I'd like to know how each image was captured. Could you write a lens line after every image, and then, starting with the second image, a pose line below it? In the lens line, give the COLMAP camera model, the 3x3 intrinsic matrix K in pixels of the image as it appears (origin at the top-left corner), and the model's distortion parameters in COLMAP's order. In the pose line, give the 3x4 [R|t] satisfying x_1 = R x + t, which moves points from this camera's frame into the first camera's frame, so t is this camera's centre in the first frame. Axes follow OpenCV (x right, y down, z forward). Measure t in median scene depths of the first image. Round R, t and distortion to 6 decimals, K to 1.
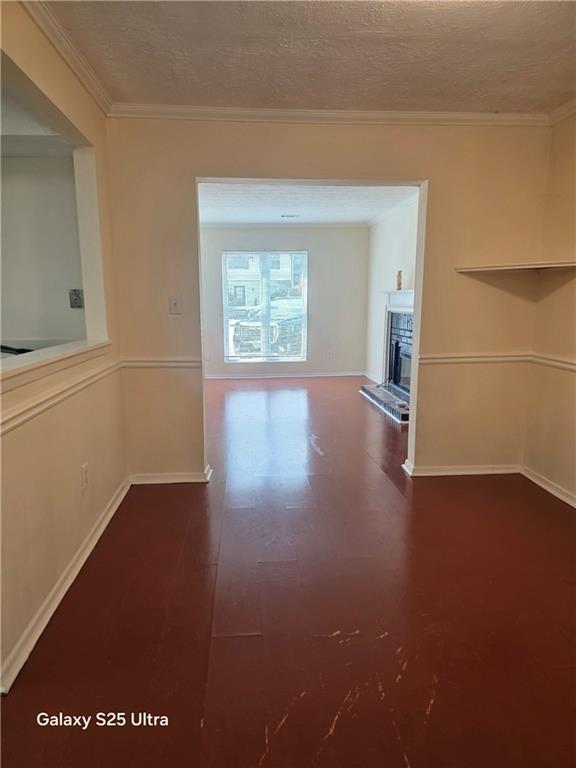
lens RADIAL K [[514.4, 0, 283.8], [0, 514.4, 385.8], [0, 0, 1]] dist [0.107193, -0.140616]
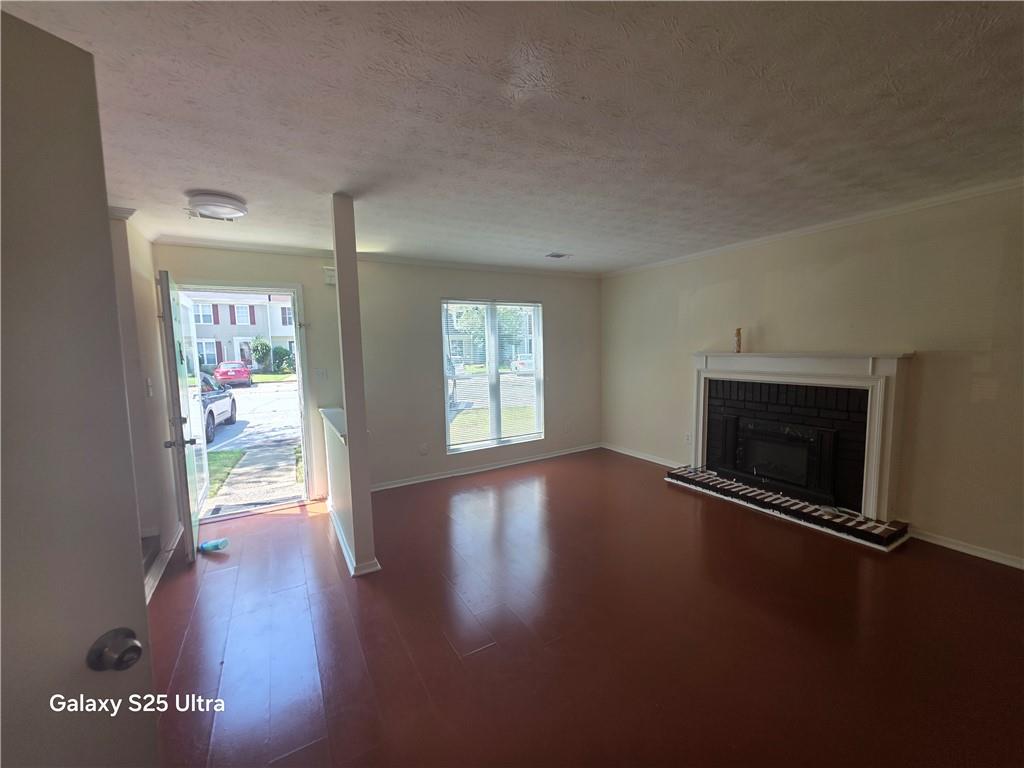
lens RADIAL K [[407.5, 0, 512.0], [0, 407.5, 384.0], [0, 0, 1]] dist [-0.000319, -0.000012]
pose [[0.902450, -0.055105, 0.427255, -0.275054], [0.089883, 0.994043, -0.061644, -0.101799], [-0.421313, 0.094034, 0.902027, 0.465639]]
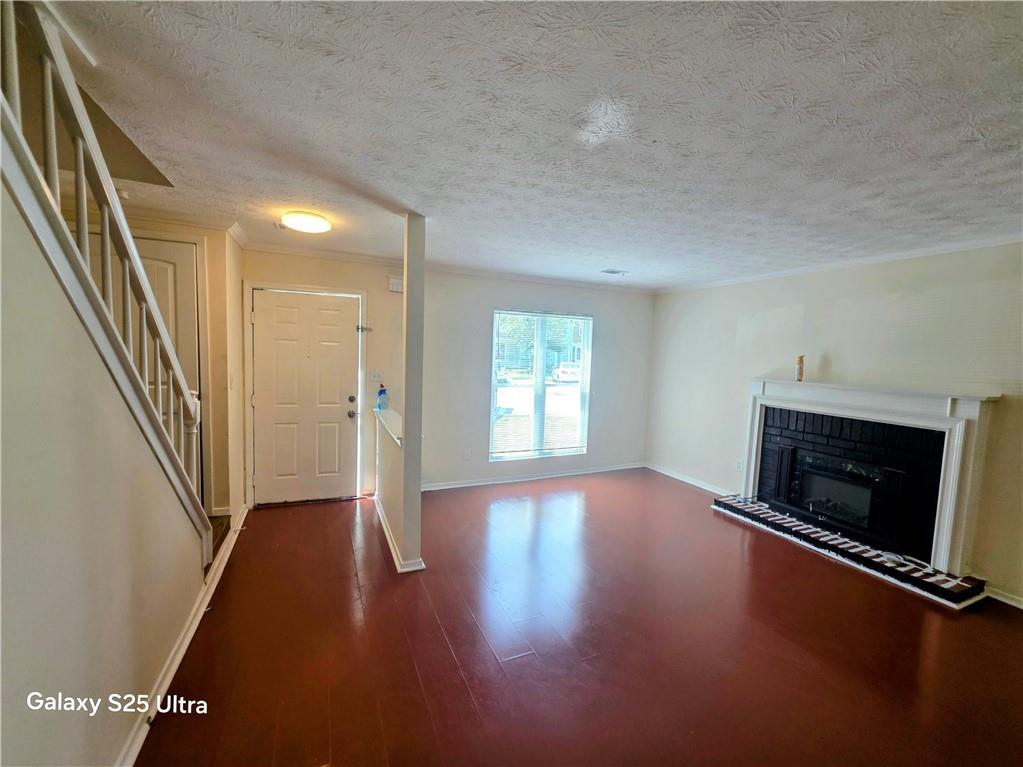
lens RADIAL K [[417.7, 0, 509.9], [0, 417.7, 381.9], [0, 0, 1]] dist [0.000265, -0.000035]
pose [[0.942159, 0.012790, 0.334923, -0.291565], [0.016849, 0.996201, -0.085441, -0.108729], [-0.334743, 0.086142, 0.938364, 0.451098]]
